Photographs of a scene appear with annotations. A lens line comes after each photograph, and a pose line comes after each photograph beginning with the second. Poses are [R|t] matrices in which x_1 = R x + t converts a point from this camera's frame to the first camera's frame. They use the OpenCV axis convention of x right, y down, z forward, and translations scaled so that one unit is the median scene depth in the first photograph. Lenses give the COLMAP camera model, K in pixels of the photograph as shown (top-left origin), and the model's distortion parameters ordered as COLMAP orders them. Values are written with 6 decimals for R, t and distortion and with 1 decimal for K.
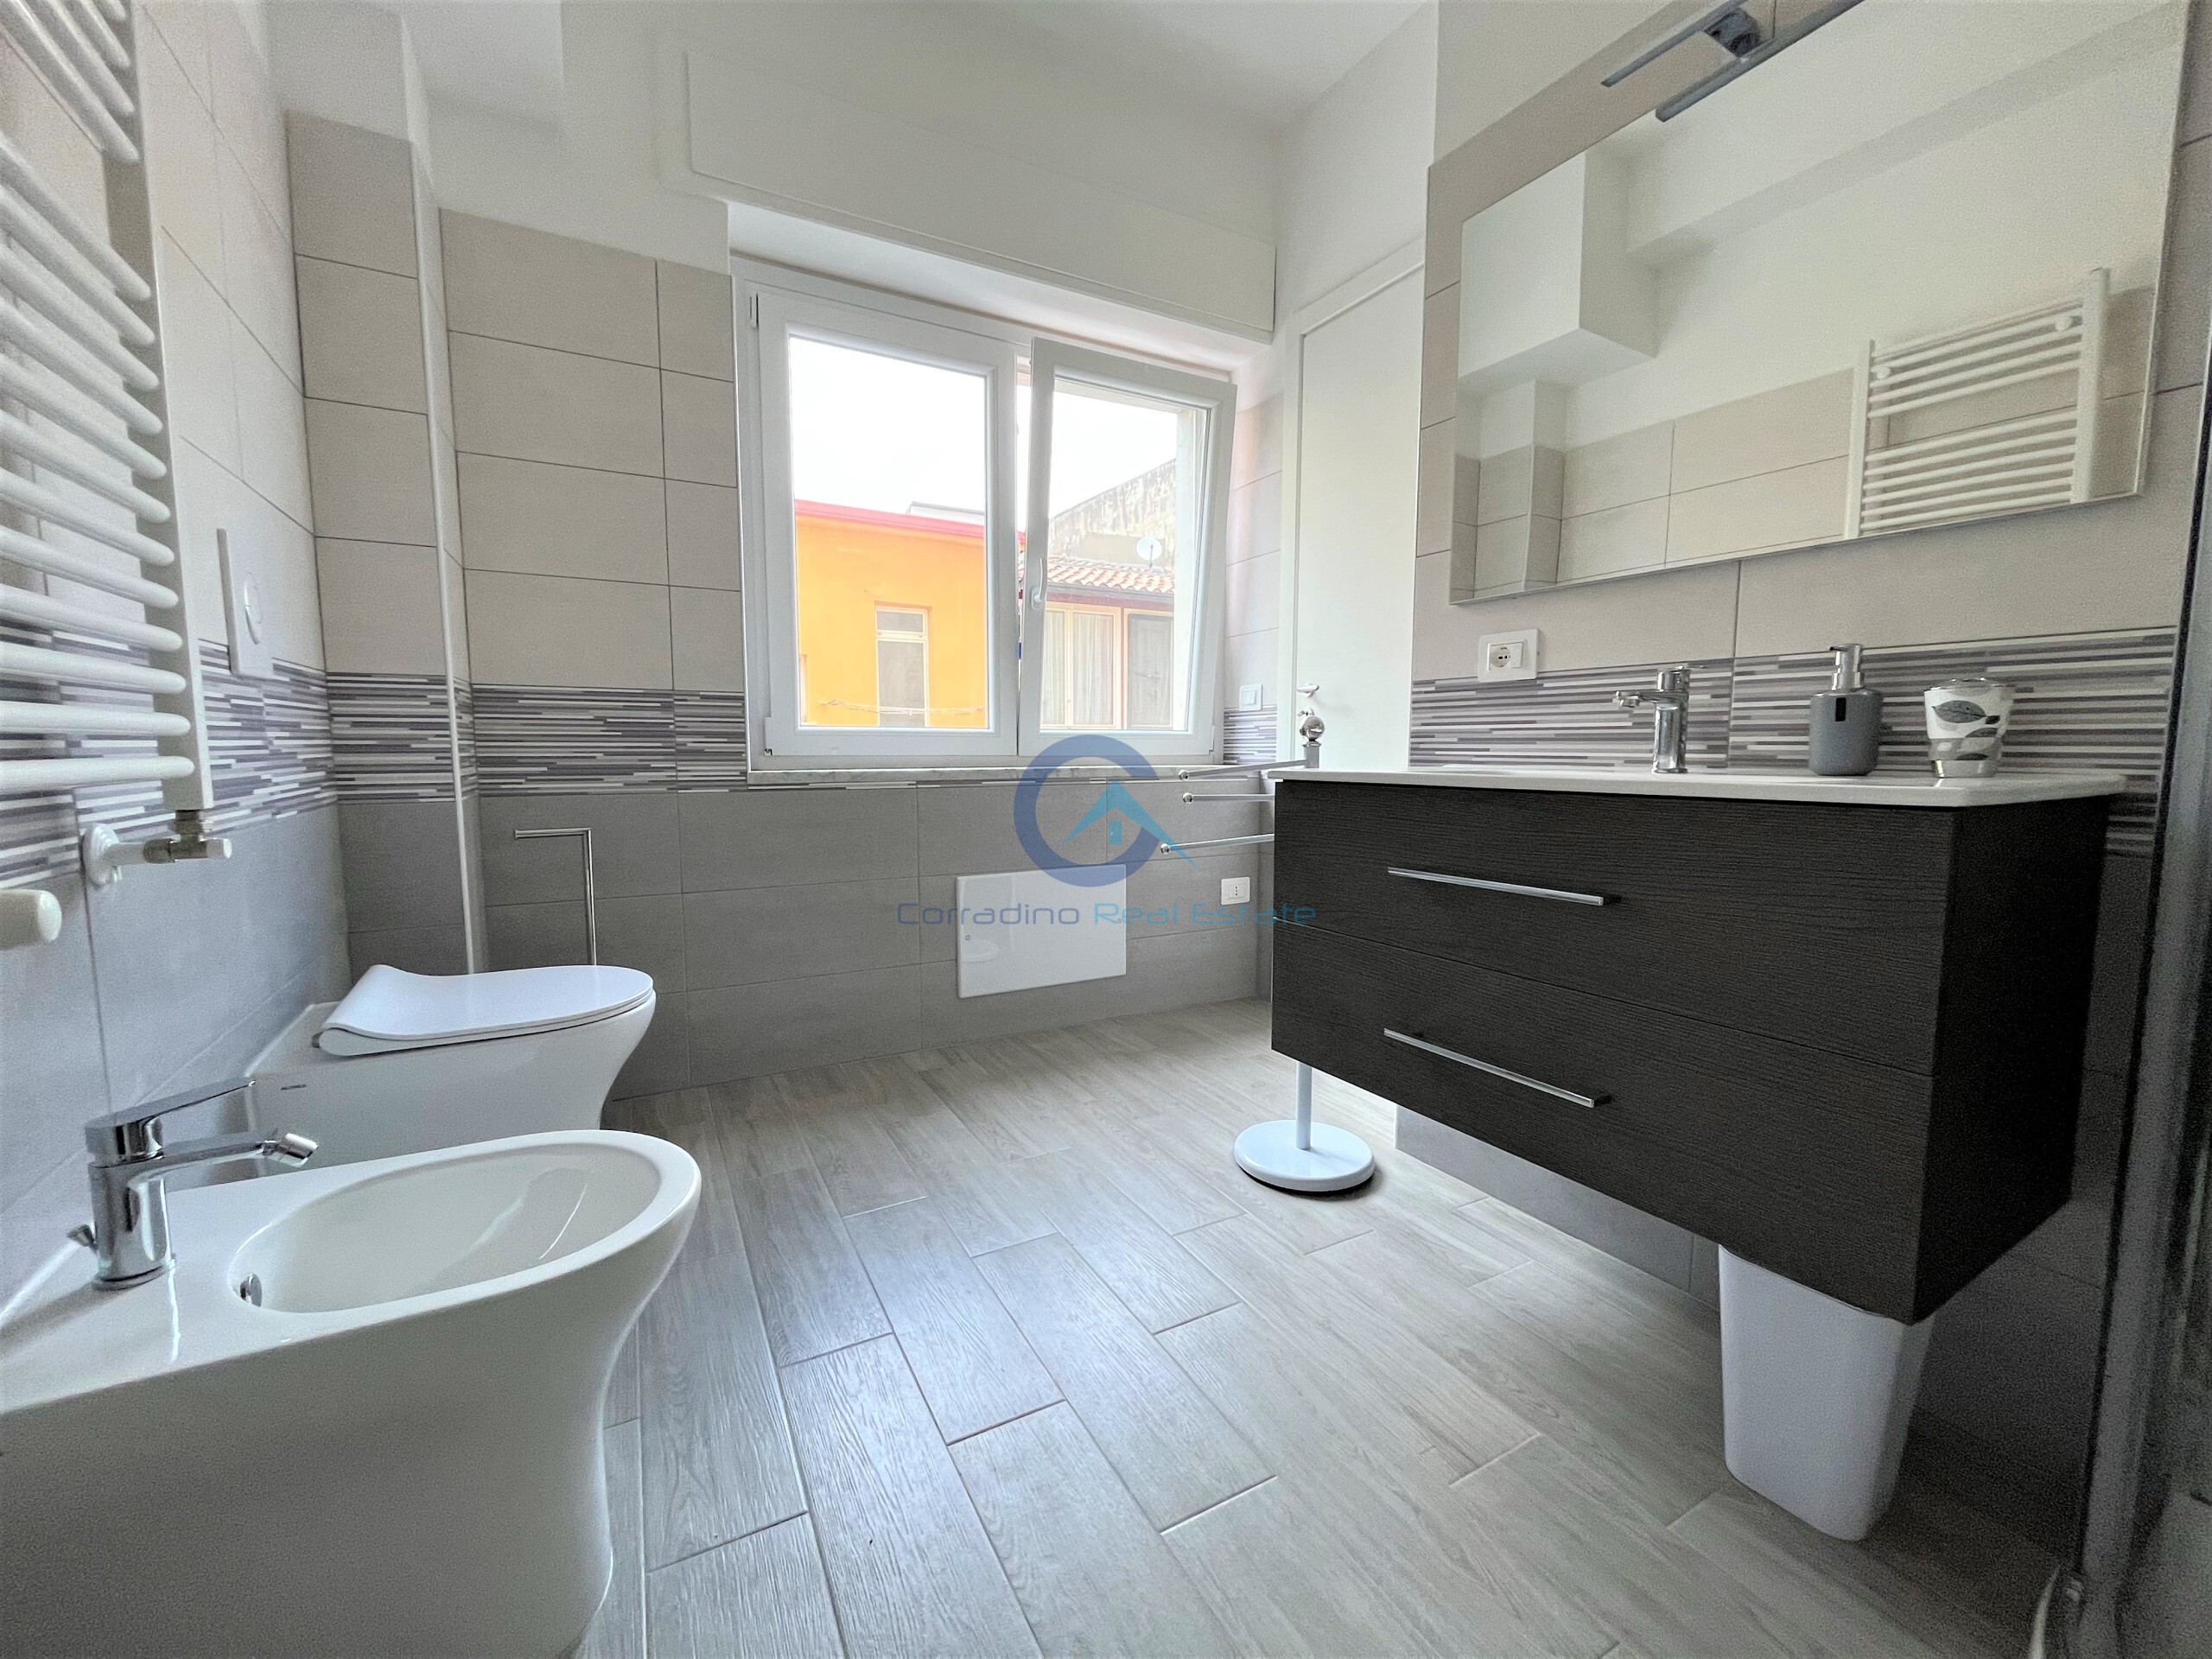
lens RADIAL K [[903.2, 0, 1106.5], [0, 903.2, 830.6], [0, 0, 1]] dist [-0.000041, -0.000046]
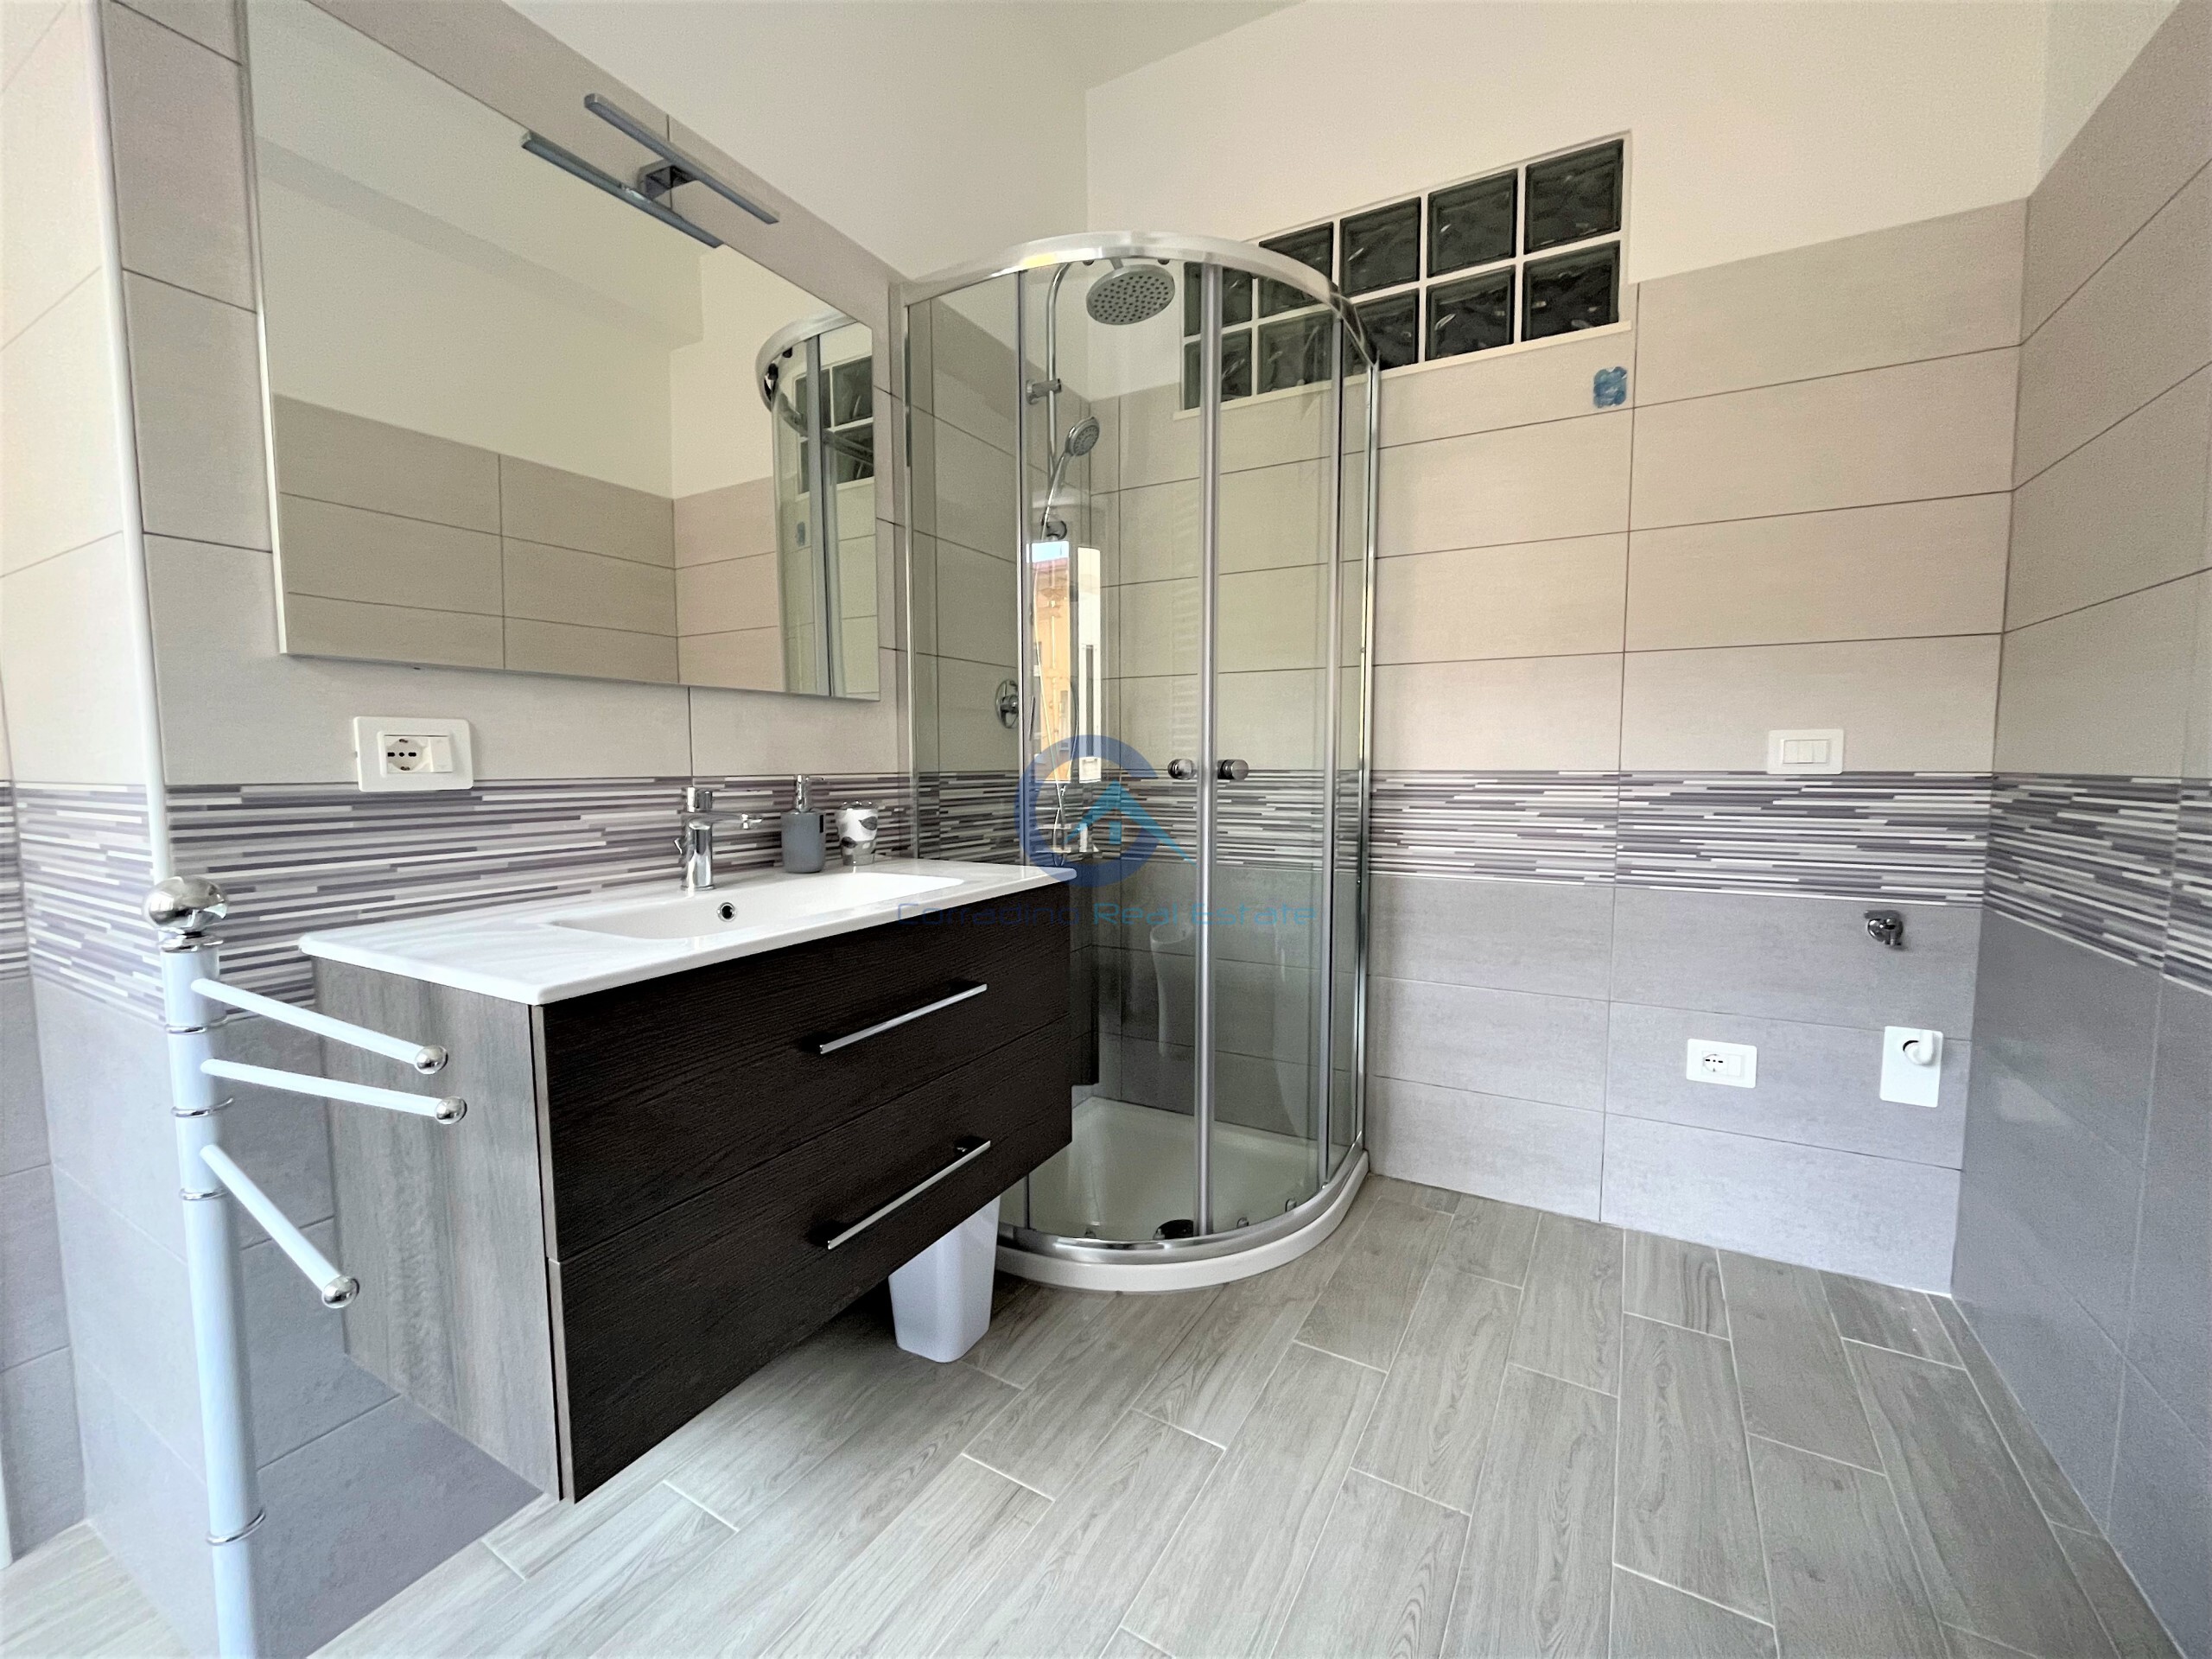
lens RADIAL K [[903.2, 0, 1107.1], [0, 903.2, 828.8], [0, 0, 1]] dist [-0.000041, -0.000046]
pose [[-0.521057, -0.065612, 0.850996, -0.398854], [0.081515, 0.988658, 0.126137, -0.187561], [-0.849621, 0.135093, -0.509799, 0.947177]]
